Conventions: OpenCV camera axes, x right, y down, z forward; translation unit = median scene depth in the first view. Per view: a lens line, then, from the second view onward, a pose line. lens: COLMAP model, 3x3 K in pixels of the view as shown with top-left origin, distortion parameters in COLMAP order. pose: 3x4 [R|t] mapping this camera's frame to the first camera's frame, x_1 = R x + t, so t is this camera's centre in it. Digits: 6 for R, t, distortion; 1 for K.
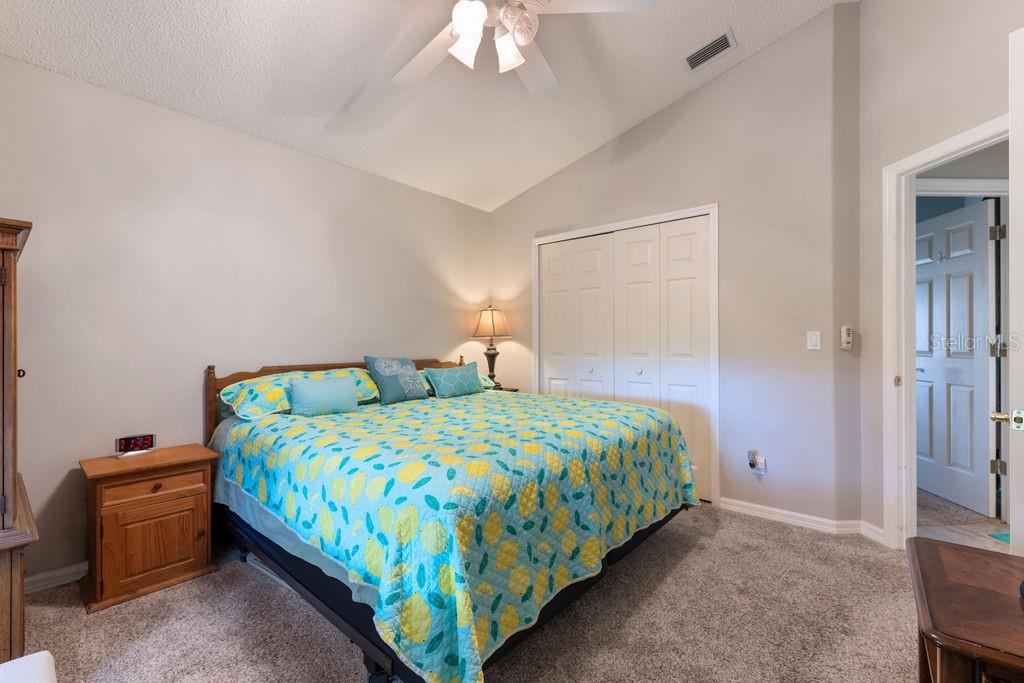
lens RADIAL K [[436.4, 0, 512.0], [0, 436.4, 341.5], [0, 0, 1]] dist [-0.000074, -0.000008]
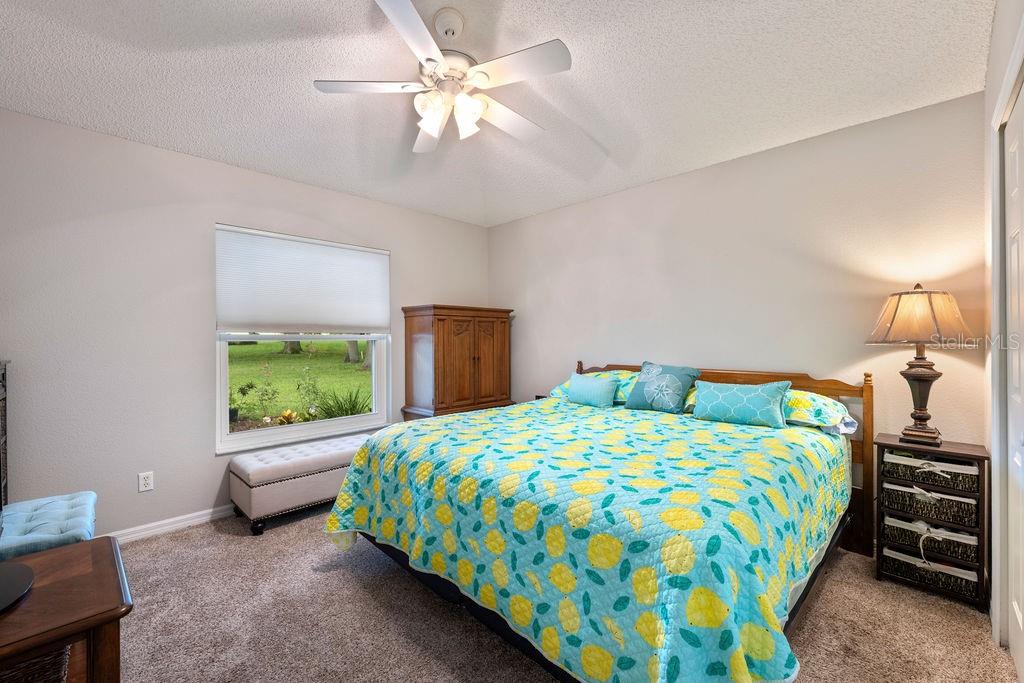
lens RADIAL K [[397.4, 0, 512.0], [0, 397.4, 341.5], [0, 0, 1]] dist [-0.000442, -0.000036]
pose [[-0.093284, 0.008145, -0.995606, 0.485212], [0.006023, 0.999953, 0.007617, -0.019208], [0.995621, -0.005286, -0.093329, 0.554949]]
